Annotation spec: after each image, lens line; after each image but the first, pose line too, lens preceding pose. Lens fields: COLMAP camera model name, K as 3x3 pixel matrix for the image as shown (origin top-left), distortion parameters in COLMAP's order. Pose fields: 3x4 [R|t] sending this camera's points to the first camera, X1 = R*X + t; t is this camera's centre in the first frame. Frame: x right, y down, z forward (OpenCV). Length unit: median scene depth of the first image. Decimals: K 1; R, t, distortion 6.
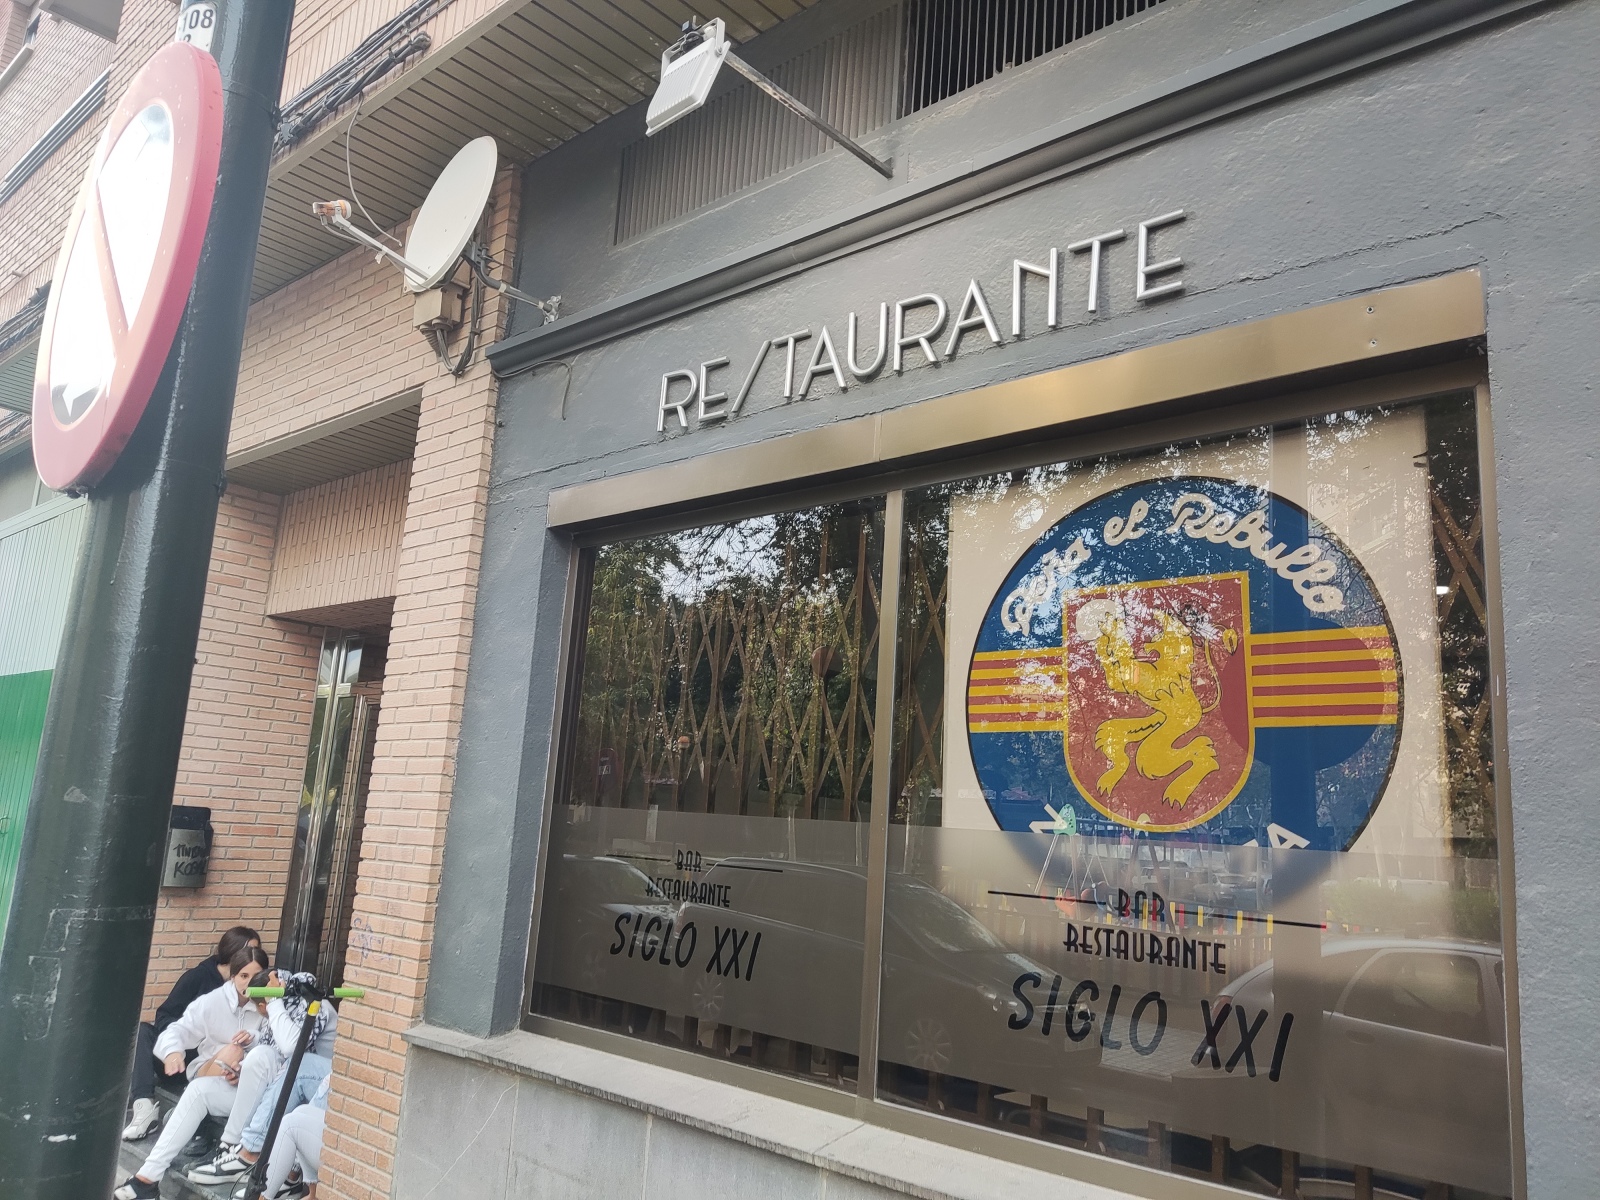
lens RADIAL K [[1184.2, 0, 800.0], [0, 1184.2, 600.0], [0, 0, 1]] dist [0.078044, -0.130029]
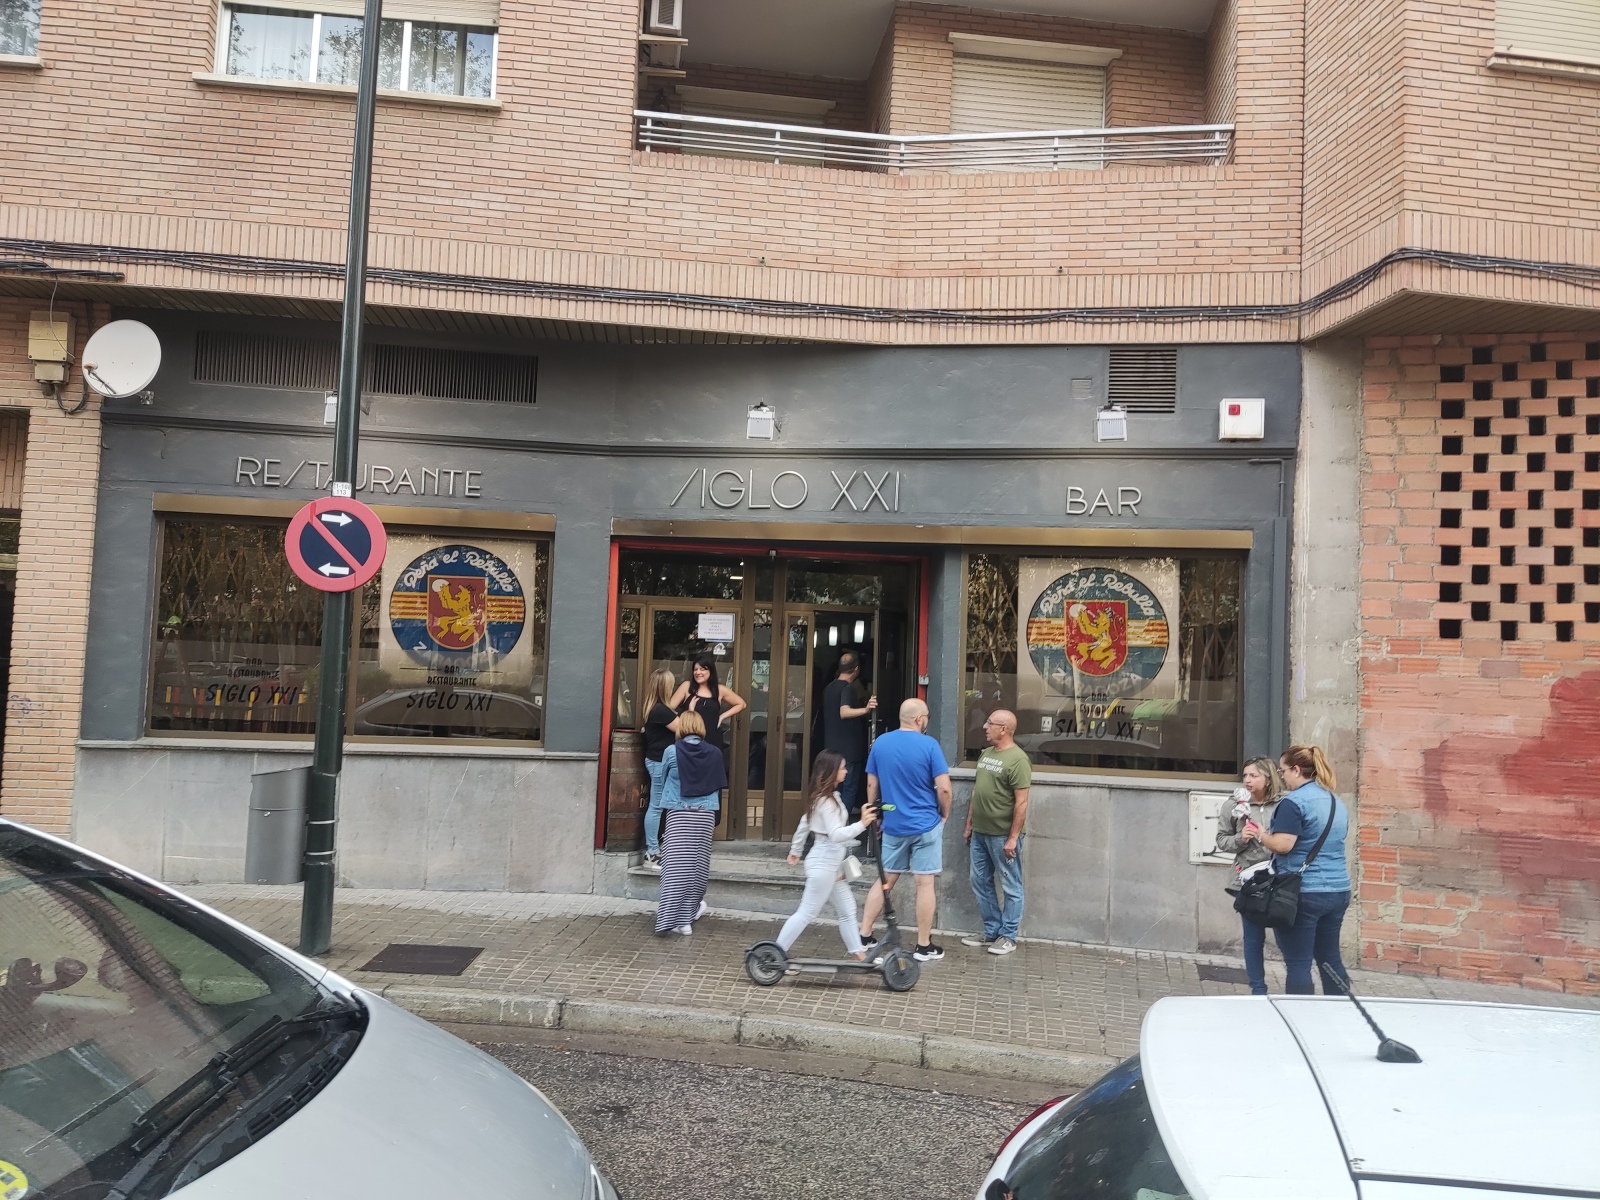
lens RADIAL K [[1184.2, 0, 800.0], [0, 1184.2, 600.0], [0, 0, 1]] dist [0.078044, -0.130029]
pose [[0.648614, 0.012024, 0.761022, -1.516953], [-0.144265, 0.983692, 0.107414, -0.417119], [-0.747320, -0.179459, 0.639772, -1.744496]]
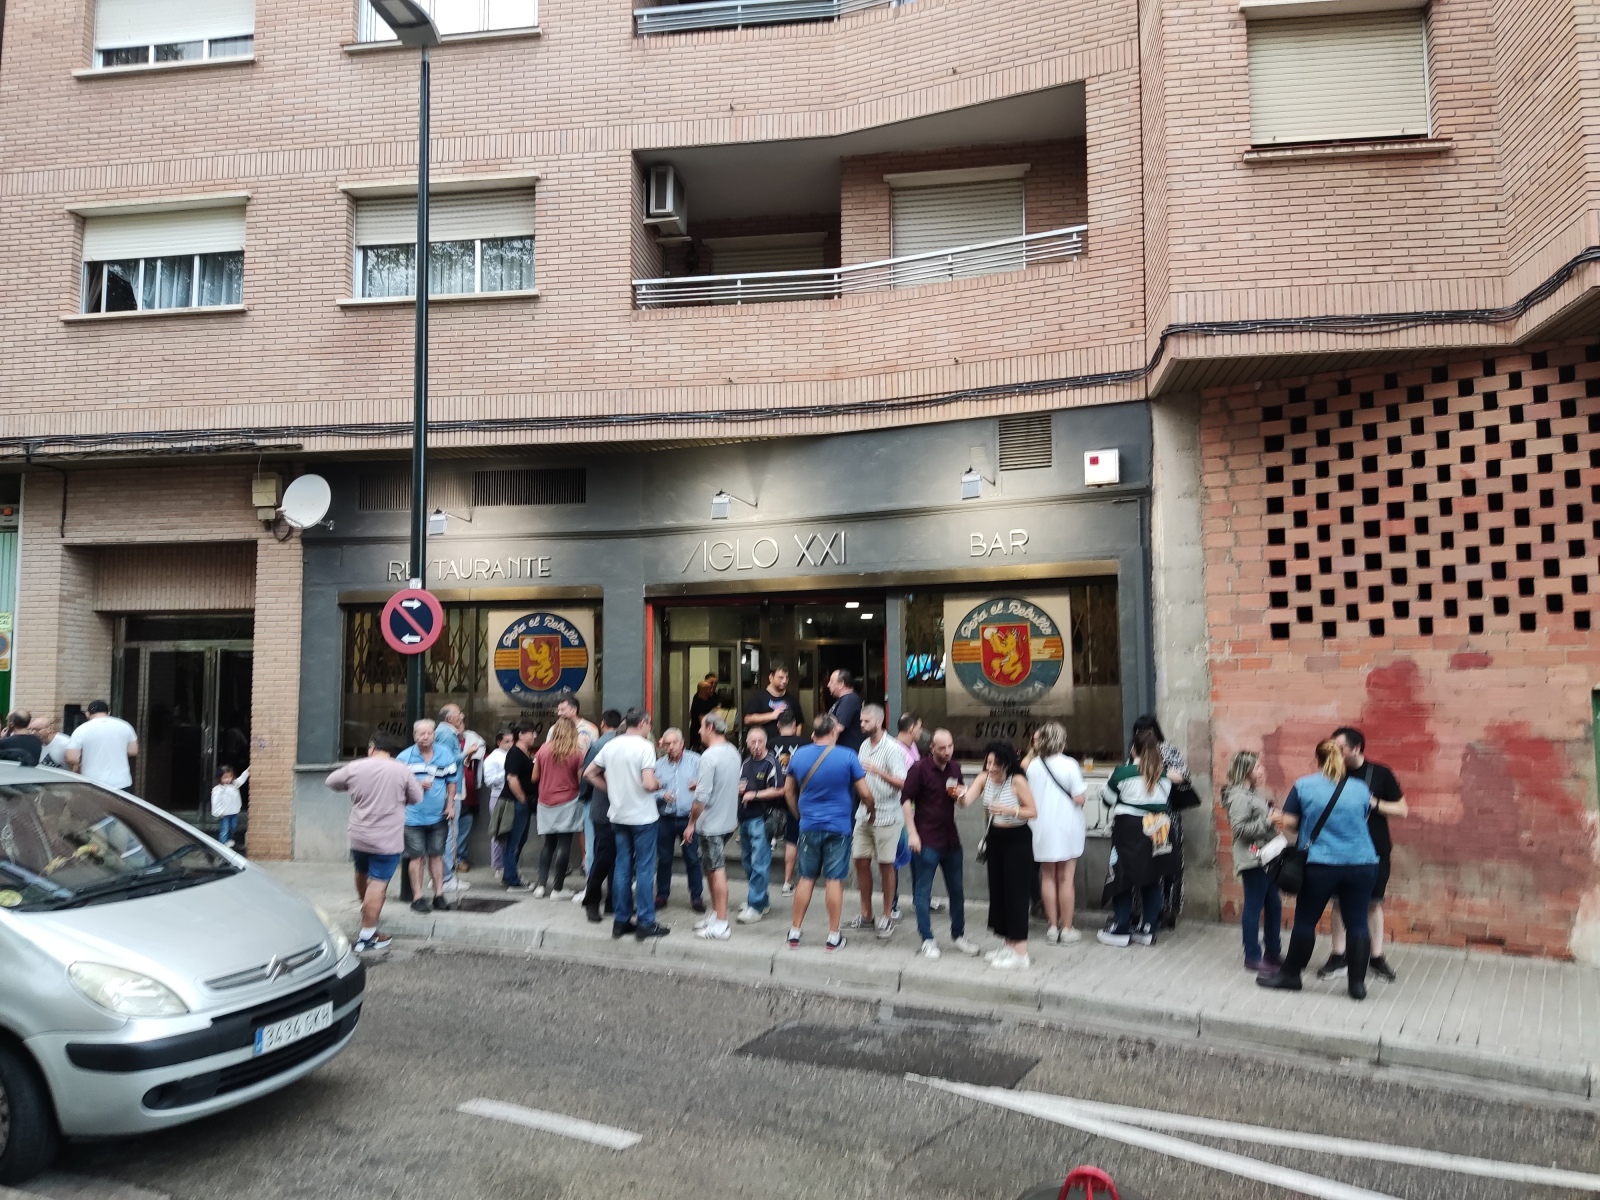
lens RADIAL K [[1164.6, 0, 804.7], [0, 1164.6, 608.7], [0, 0, 1]] dist [0.059105, -0.112767]
pose [[0.823343, -0.021480, 0.567137, -1.294493], [-0.051247, 0.992388, 0.111985, -0.618495], [-0.565226, -0.121267, 0.815975, -2.955733]]
